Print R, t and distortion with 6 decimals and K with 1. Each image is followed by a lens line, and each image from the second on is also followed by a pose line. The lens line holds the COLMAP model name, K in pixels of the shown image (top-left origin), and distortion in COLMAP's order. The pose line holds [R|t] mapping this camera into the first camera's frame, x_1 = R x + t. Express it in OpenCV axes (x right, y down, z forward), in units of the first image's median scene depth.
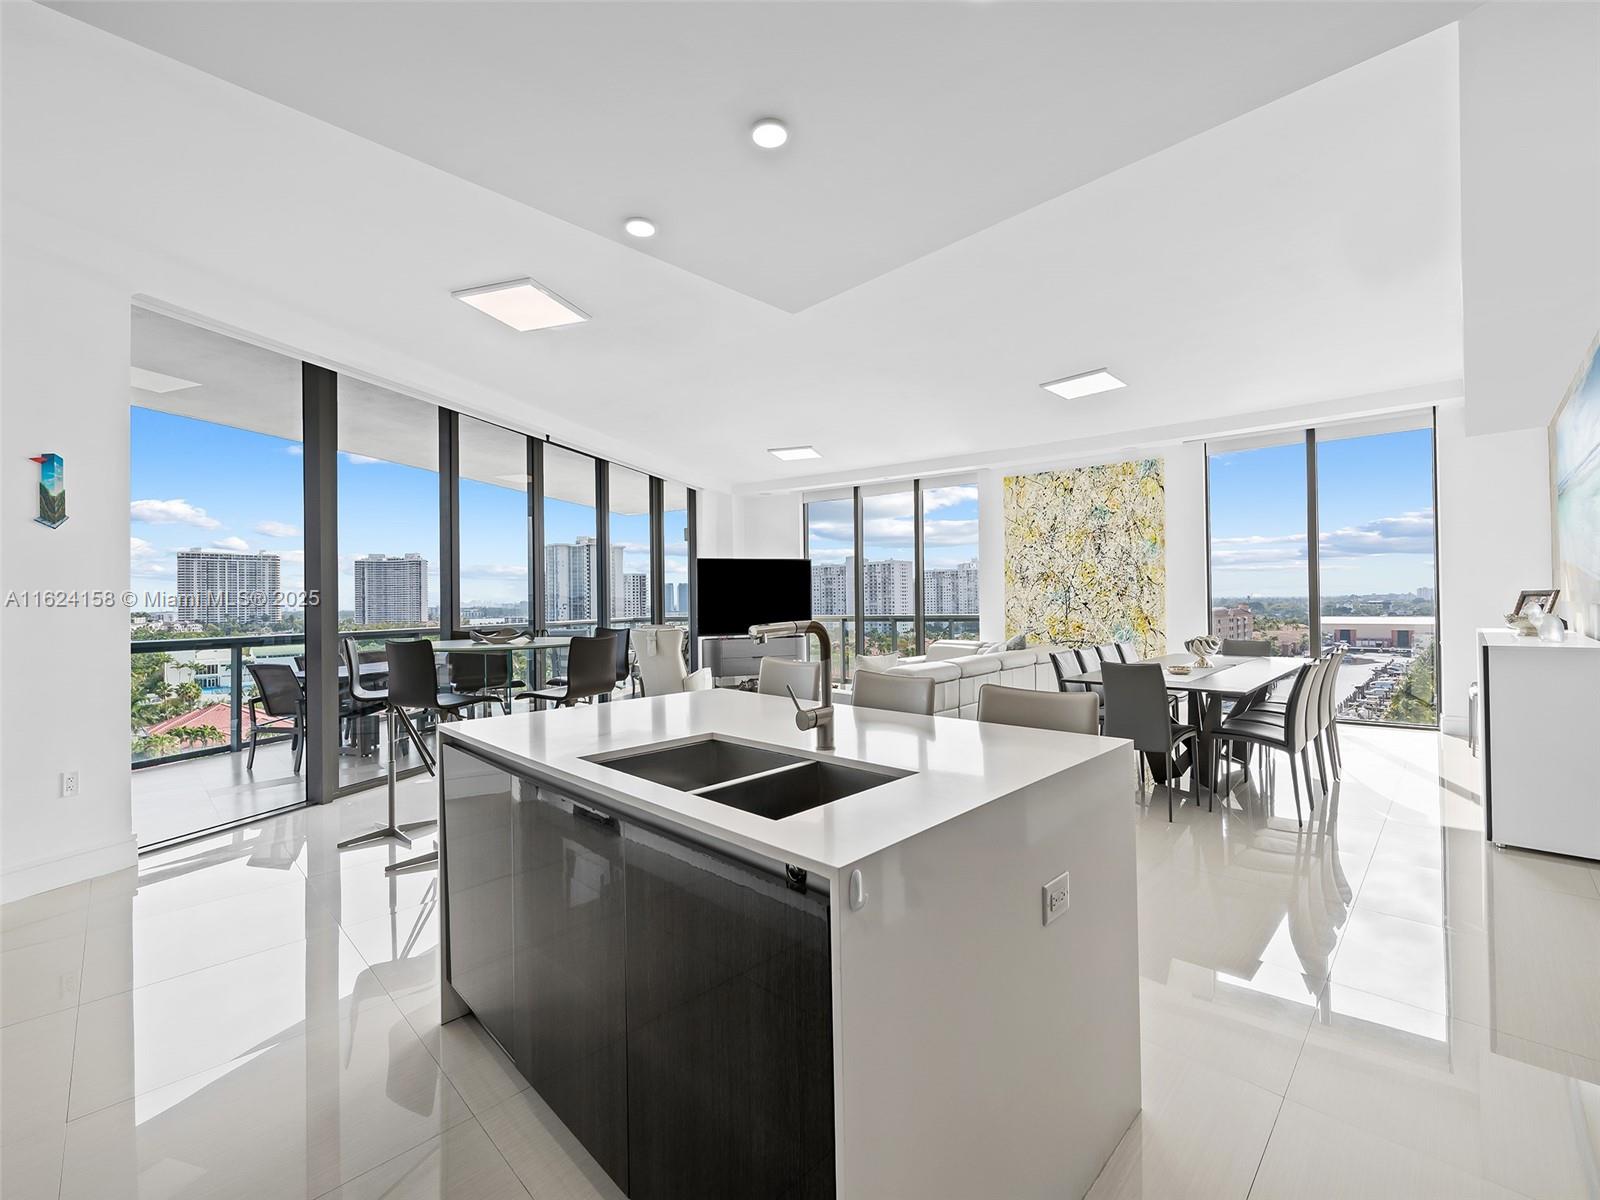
lens RADIAL K [[670.0, 0, 803.2], [0, 670.0, 598.6], [0, 0, 1]] dist [-0.000794, -0.000027]
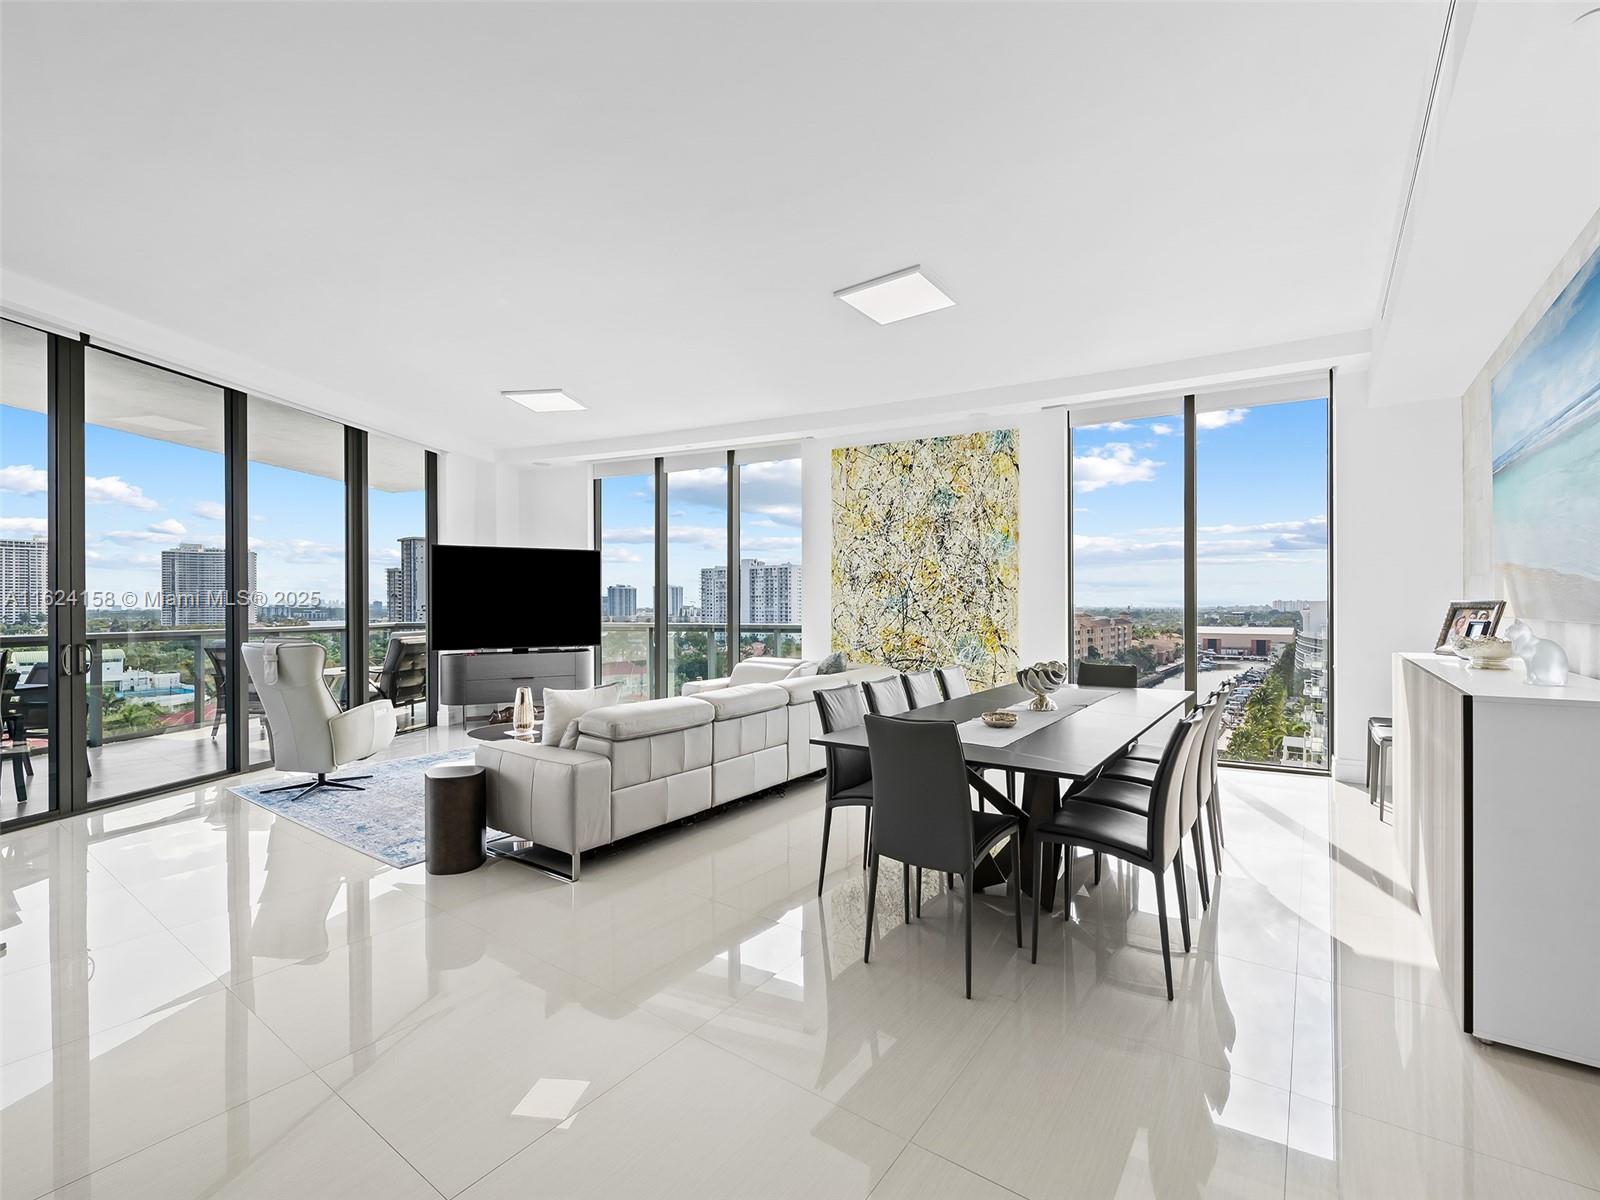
lens RADIAL K [[699.0, 0, 801.5], [0, 699.0, 605.5], [0, 0, 1]] dist [0.000293, -0.000359]
pose [[0.988861, 0.012921, 0.148277, 0.158746], [-0.013368, 0.999909, 0.002016, -0.000318], [-0.148238, -0.003976, 0.988944, 0.214761]]
